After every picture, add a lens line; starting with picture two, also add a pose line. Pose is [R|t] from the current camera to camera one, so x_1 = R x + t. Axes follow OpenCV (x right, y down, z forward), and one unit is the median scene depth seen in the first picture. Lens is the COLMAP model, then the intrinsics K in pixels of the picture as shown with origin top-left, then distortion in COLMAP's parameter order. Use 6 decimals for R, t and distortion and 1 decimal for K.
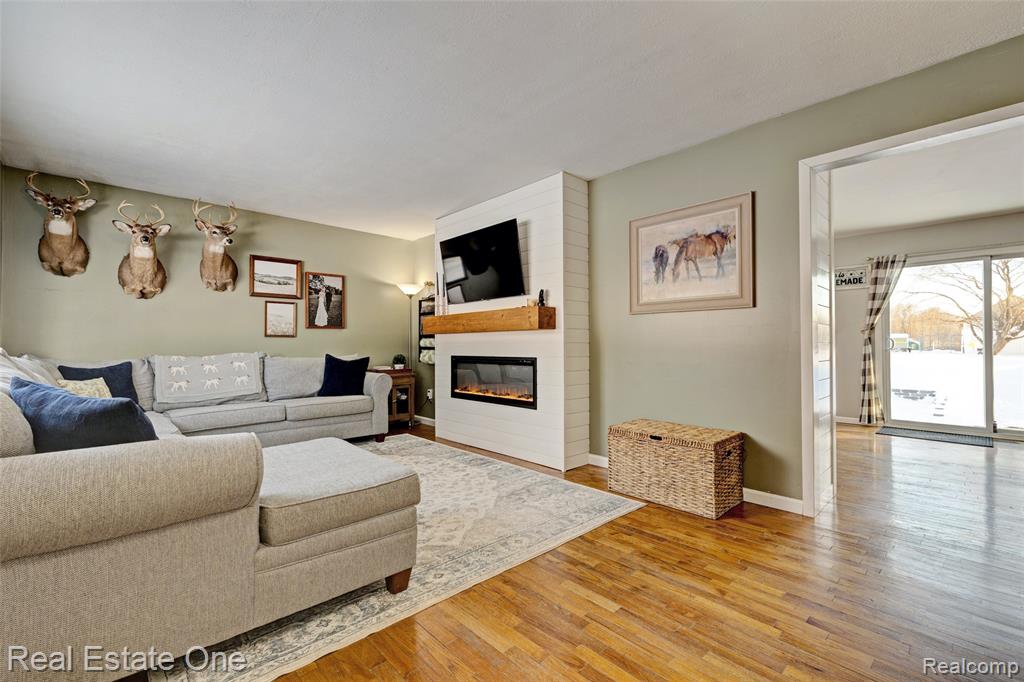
lens RADIAL K [[436.5, 0, 509.1], [0, 436.5, 339.2], [0, 0, 1]] dist [-0.001106, 0.000012]
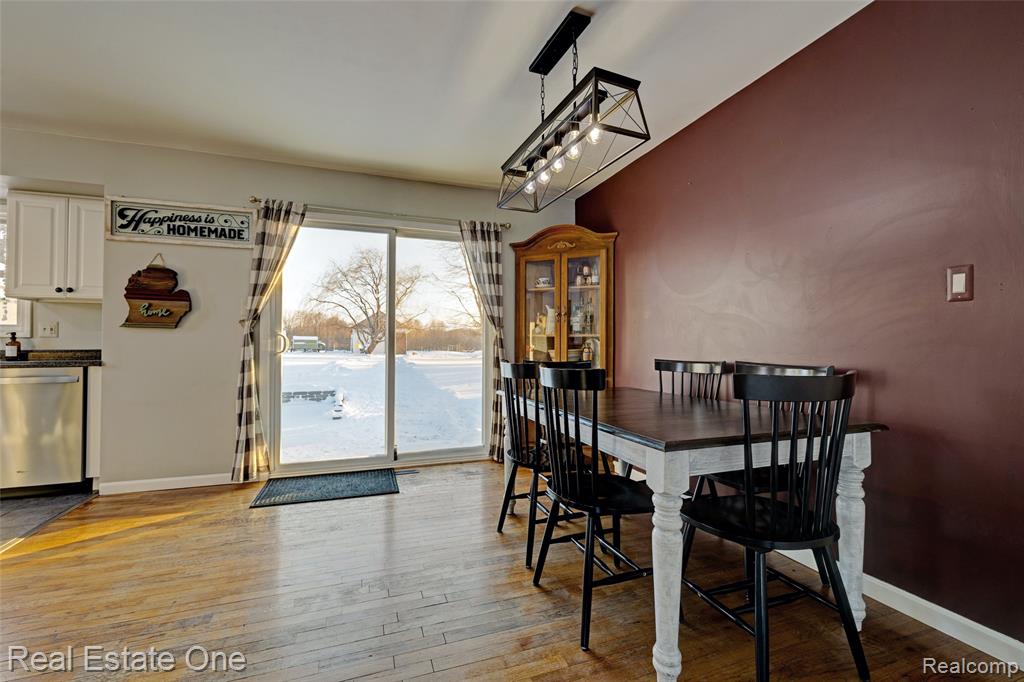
lens RADIAL K [[429.6, 0, 510.8], [0, 429.6, 339.1], [0, 0, 1]] dist [-0.001401, -0.000283]
pose [[0.397489, 0.017634, 0.917437, 0.494002], [-0.014860, 0.999808, -0.012779, 0.008392], [-0.917486, -0.008554, 0.397675, 0.509668]]
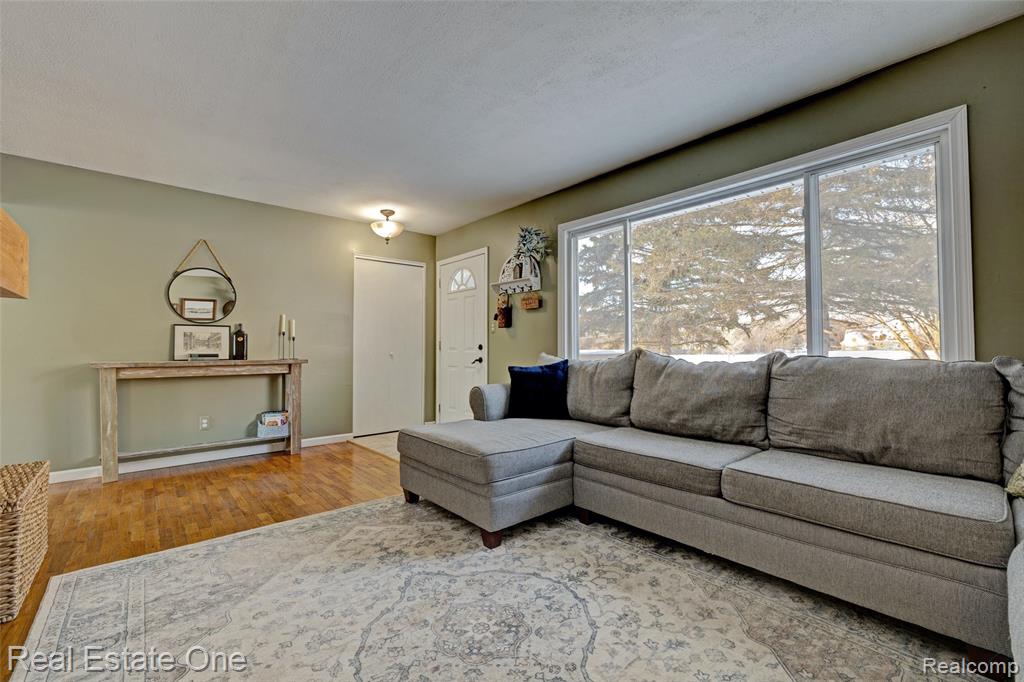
lens RADIAL K [[429.6, 0, 510.8], [0, 429.6, 339.1], [0, 0, 1]] dist [-0.001401, -0.000283]
pose [[-0.999545, 0.004969, 0.029758, -0.250306], [0.003823, 0.999253, -0.038445, 0.018082], [-0.029927, -0.038314, -0.998818, 0.968734]]
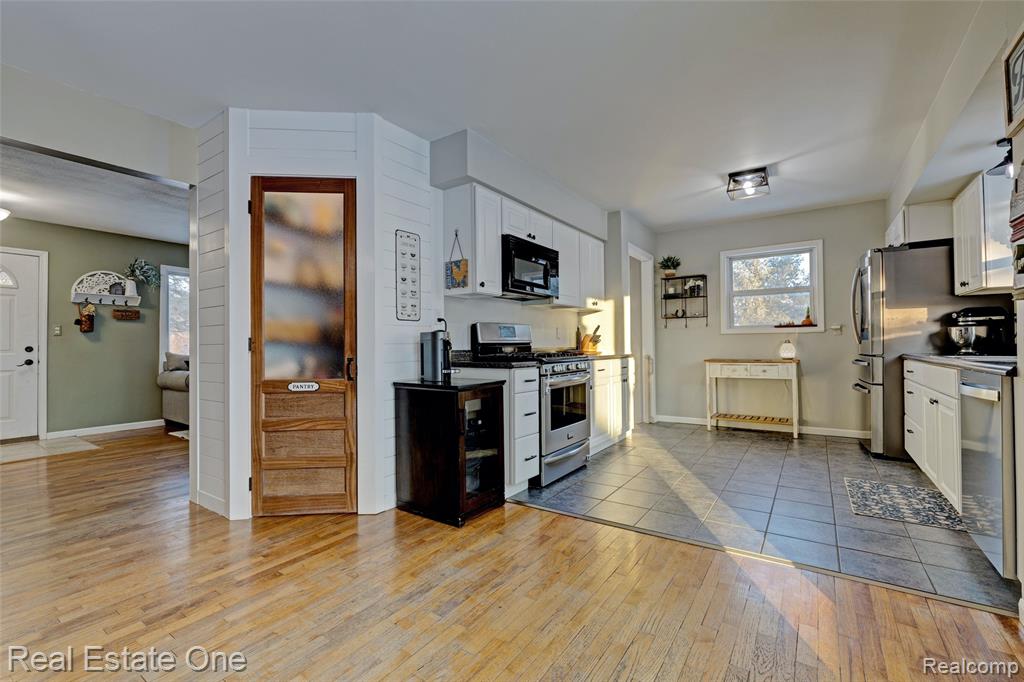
lens RADIAL K [[440.6, 0, 512.0], [0, 440.6, 341.0], [0, 0, 1]] dist [-0.000983, 0.000154]
pose [[0.212960, -0.012389, -0.976982, 1.065102], [0.024776, 0.999667, -0.007276, 0.014312], [0.976747, -0.022656, 0.213195, 0.843476]]
